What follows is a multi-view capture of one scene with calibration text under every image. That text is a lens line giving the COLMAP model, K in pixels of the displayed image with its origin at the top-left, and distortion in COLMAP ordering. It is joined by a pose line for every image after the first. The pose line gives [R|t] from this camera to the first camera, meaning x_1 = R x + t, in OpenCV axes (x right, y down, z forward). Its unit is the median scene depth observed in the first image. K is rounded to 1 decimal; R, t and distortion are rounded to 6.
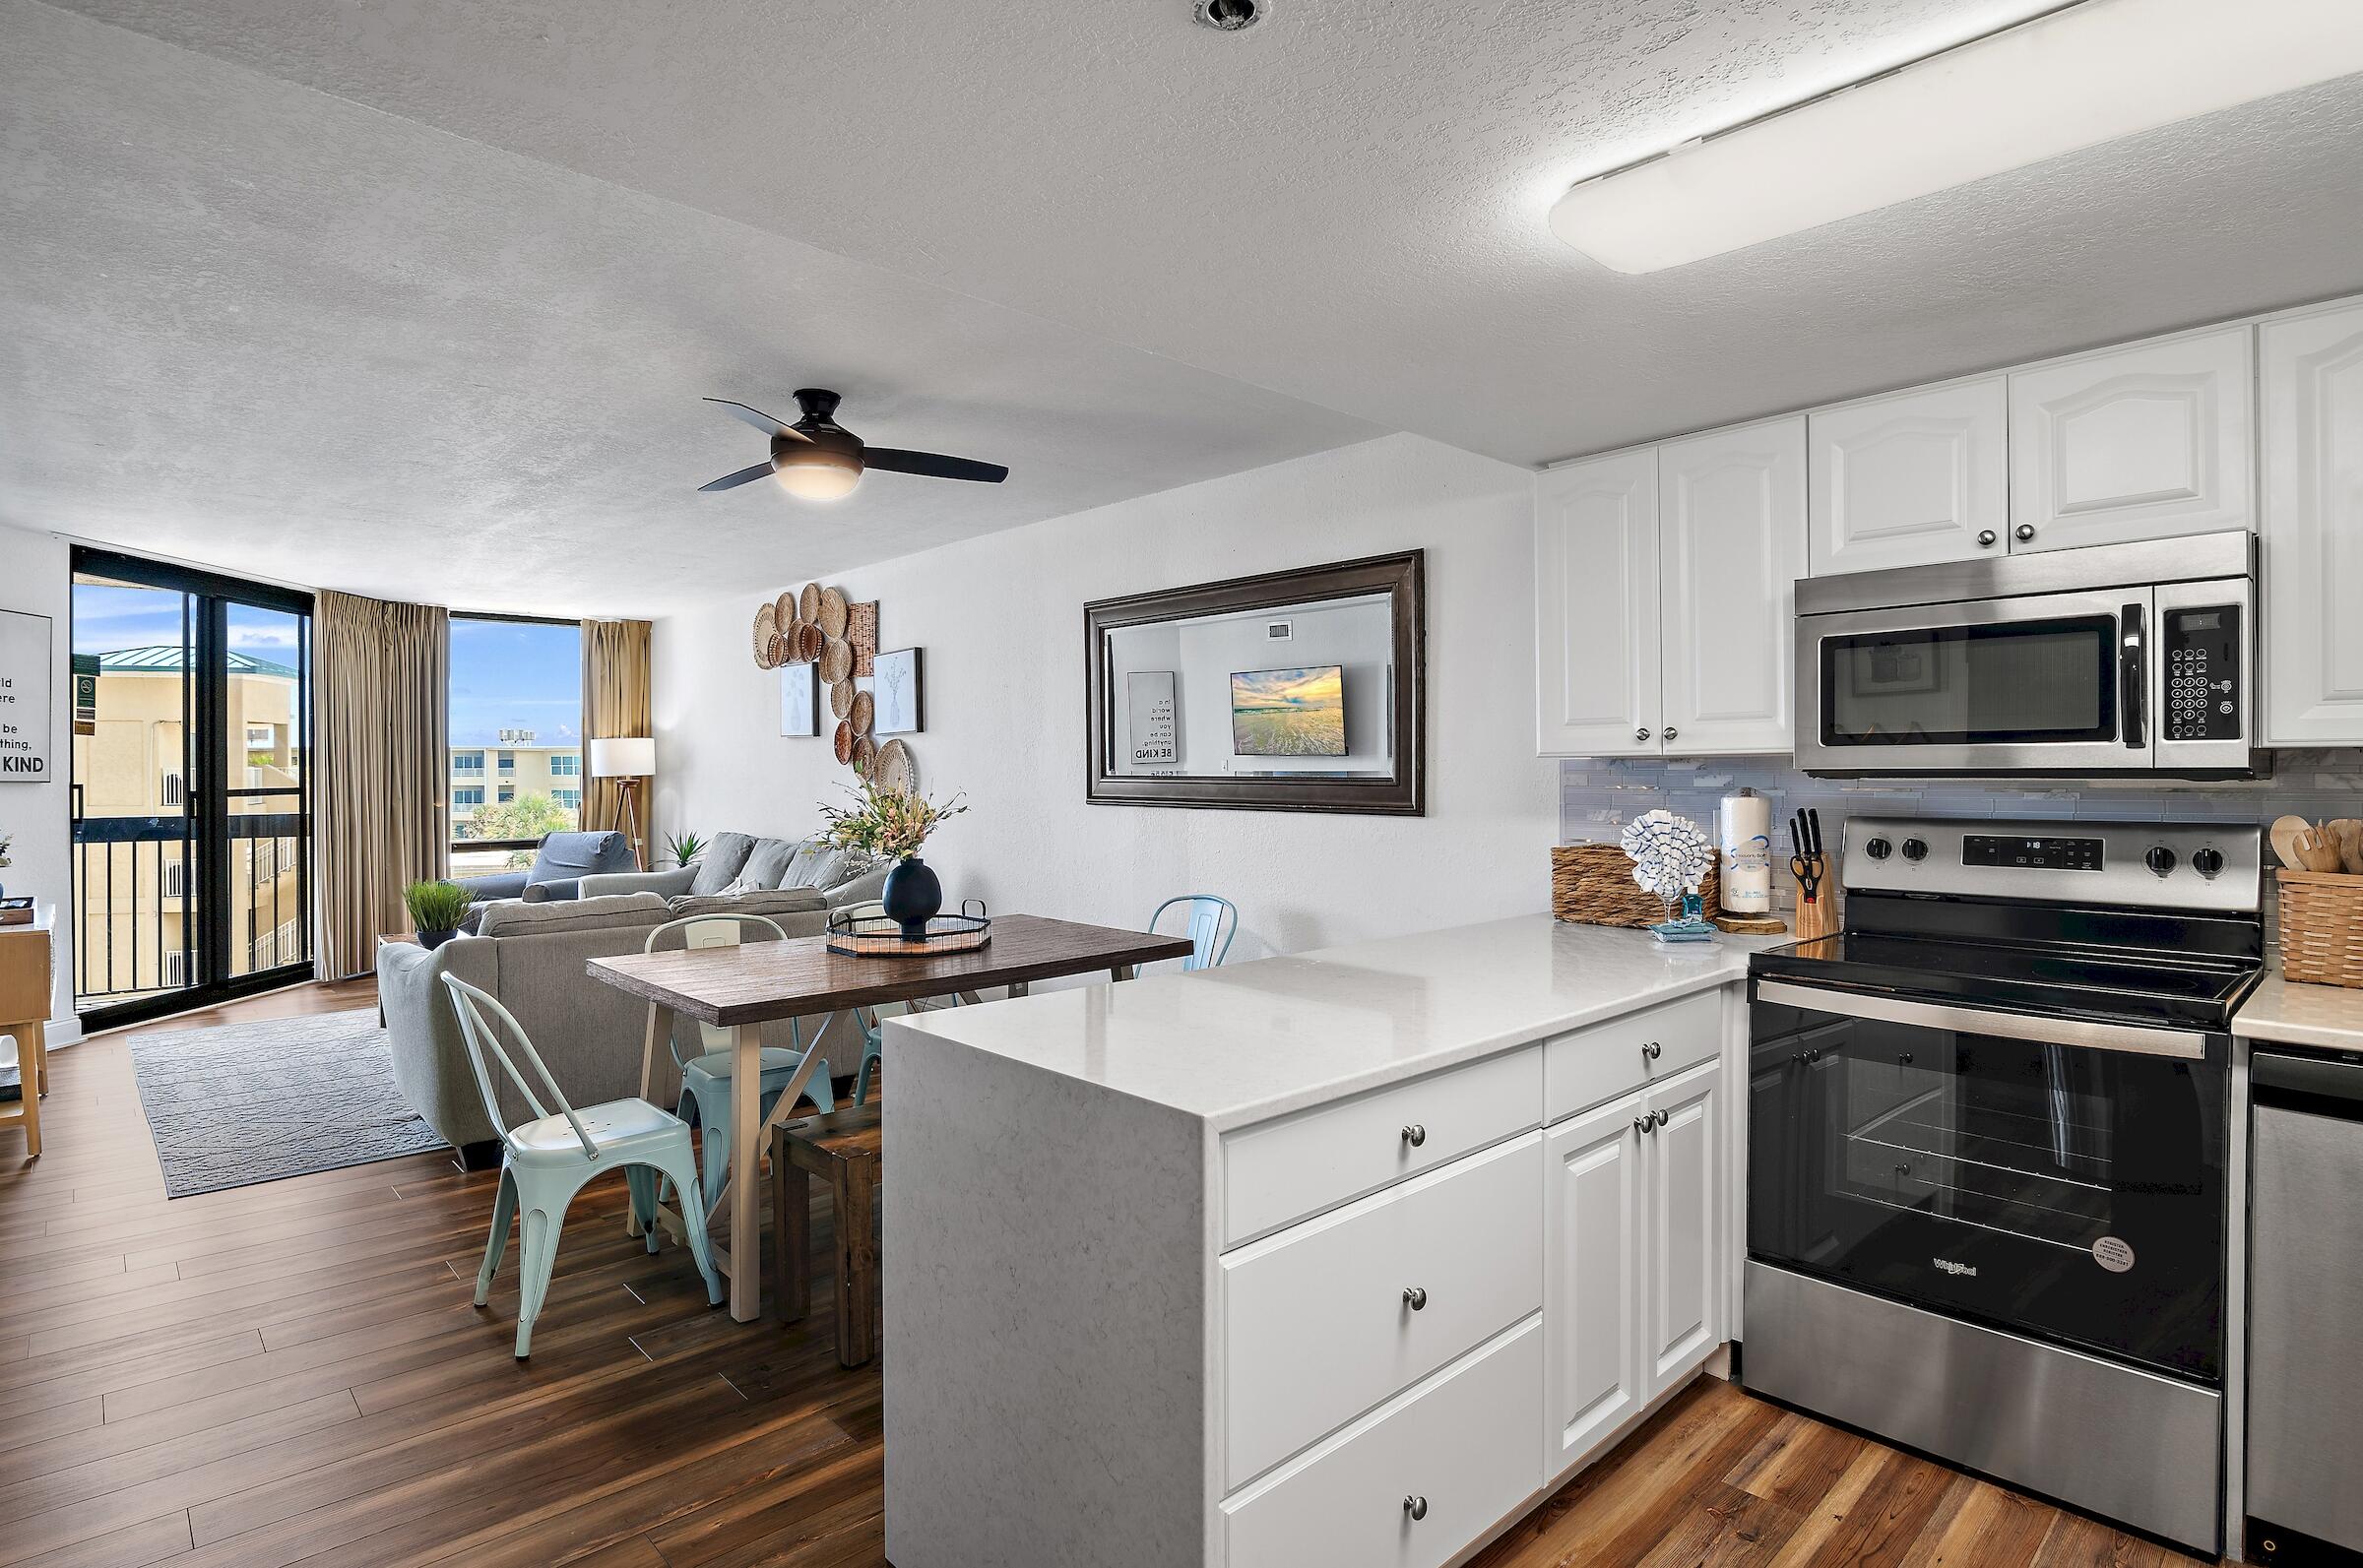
lens RADIAL K [[1200.8, 0, 1175.4], [0, 1200.8, 783.3], [0, 0, 1]] dist [-0.010962, 0.003156]
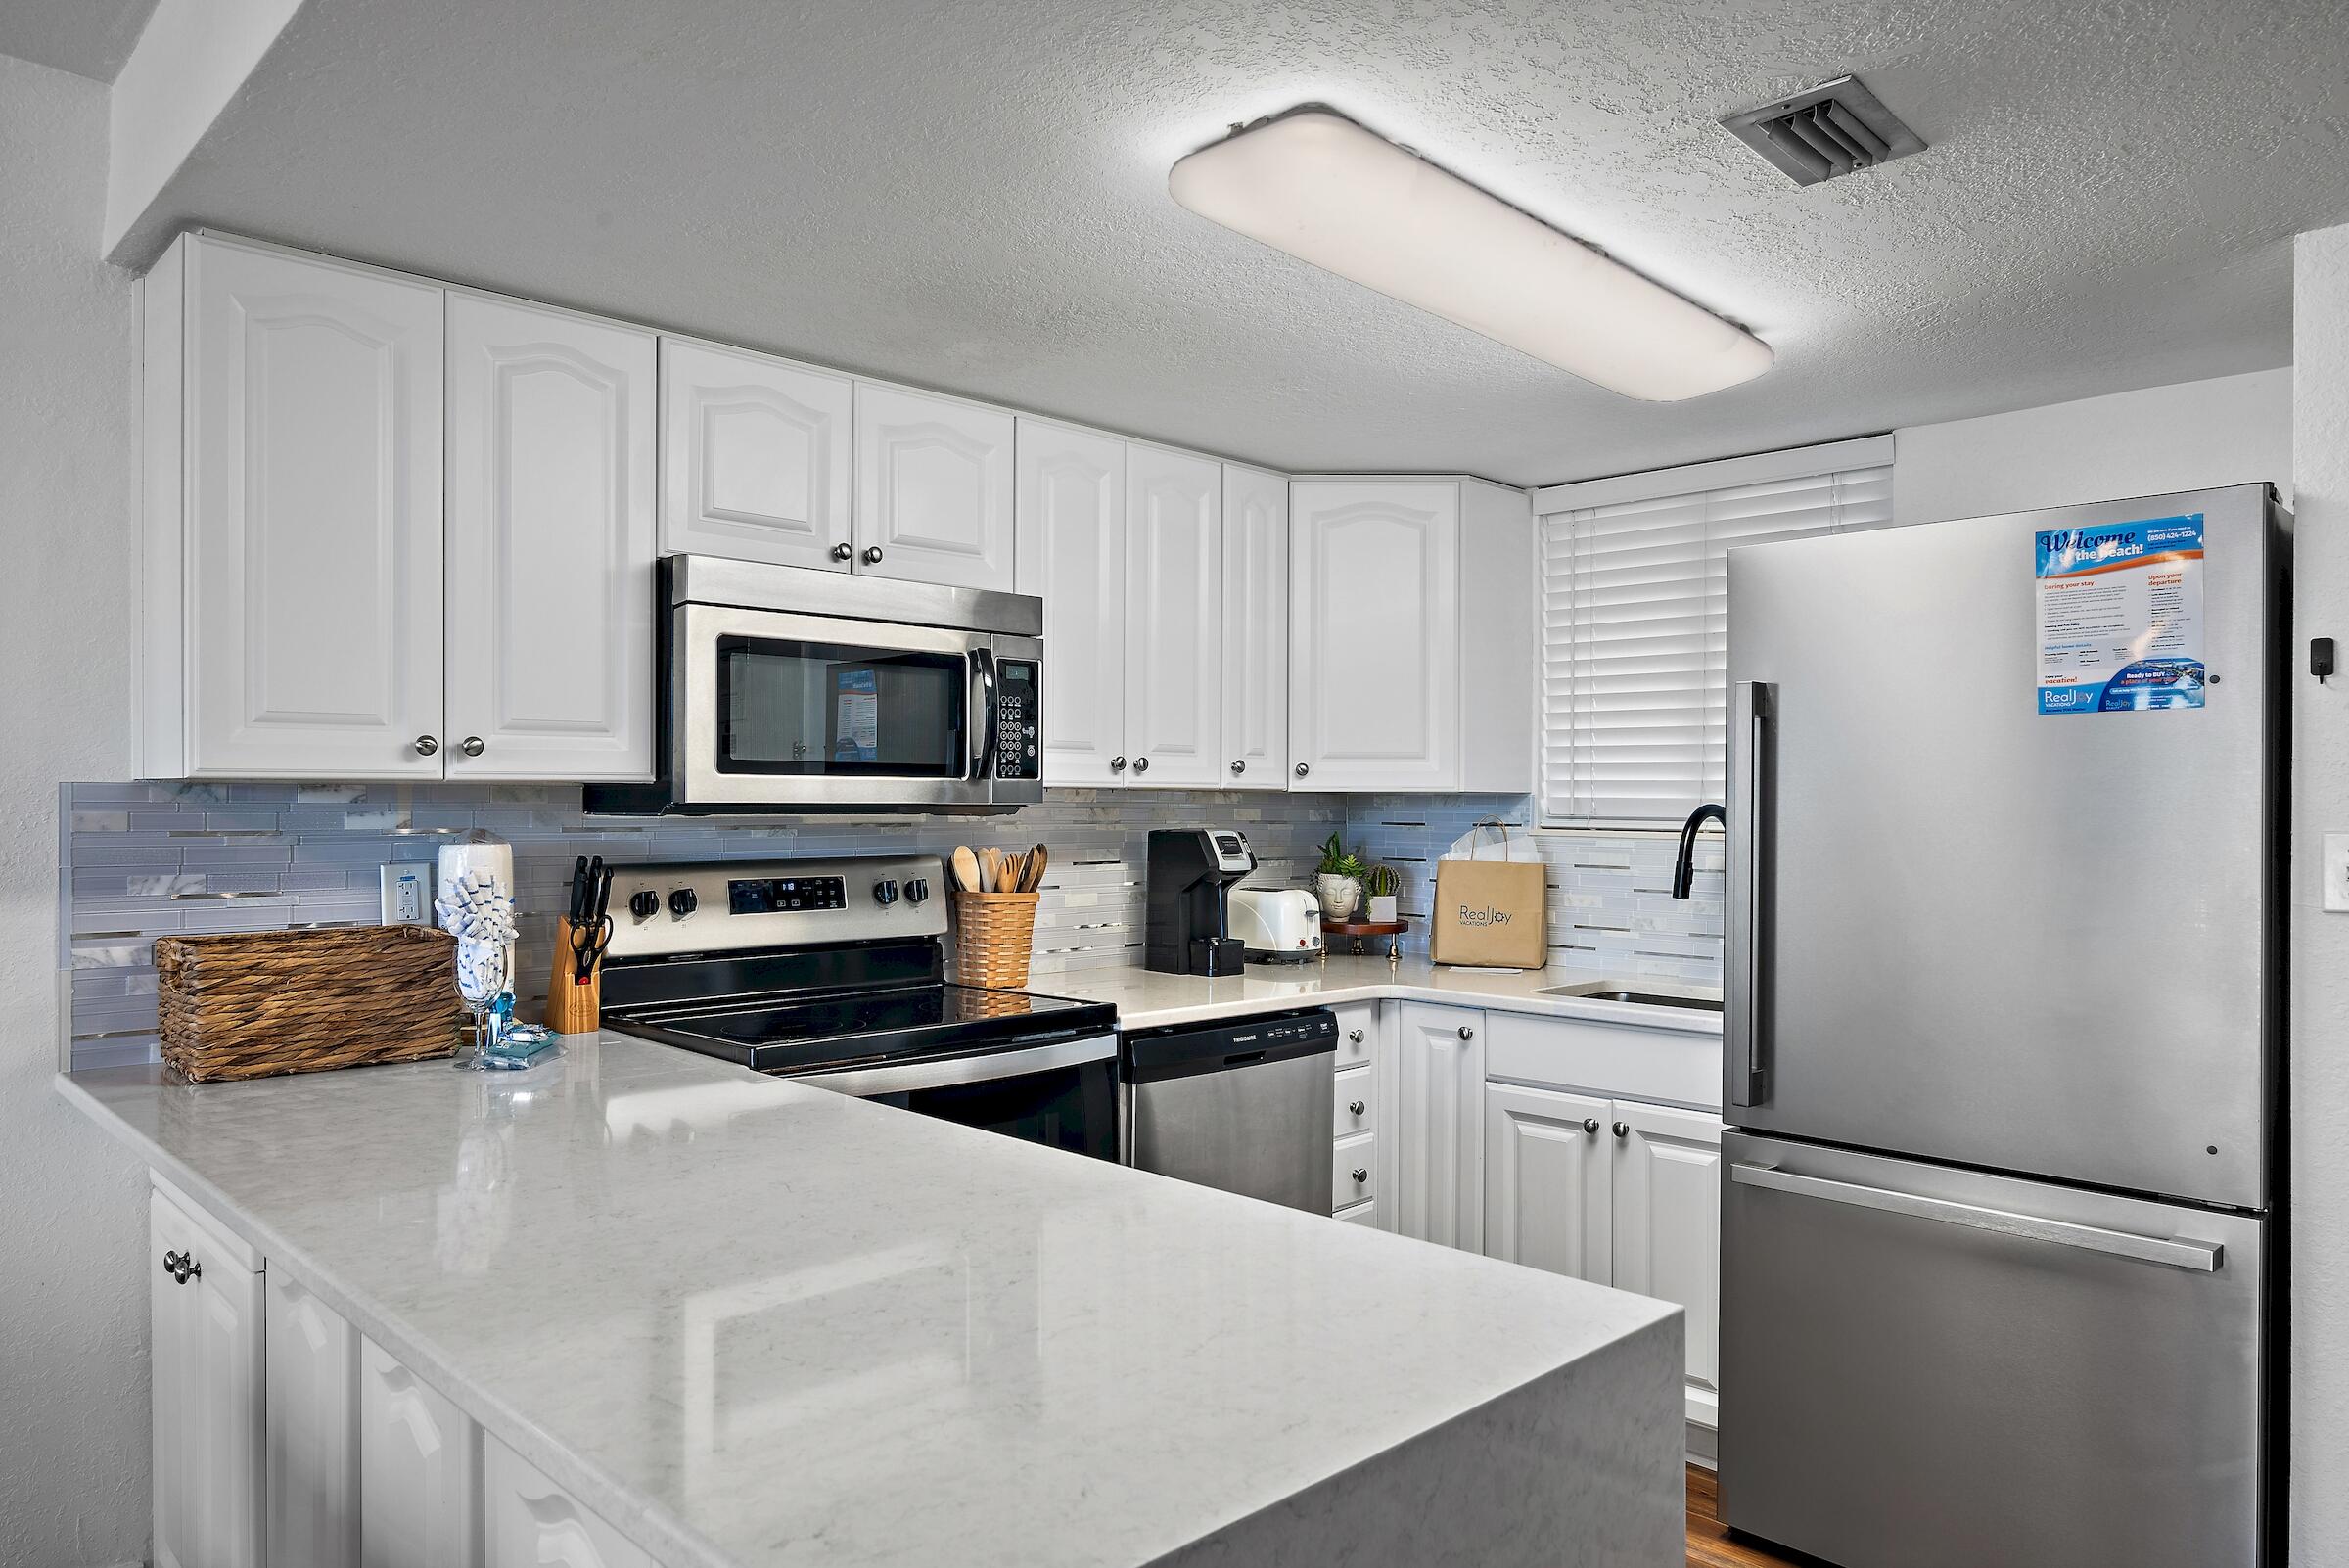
lens RADIAL K [[1534.6, 0, 1192.3], [0, 1534.6, 795.0], [0, 0, 1]] dist [-0.020025, -0.000347]
pose [[-0.025715, 0.010015, 0.999619, -0.209183], [0.007857, 0.999921, -0.009815, -0.002199], [-0.999638, 0.007601, -0.025791, 0.323207]]
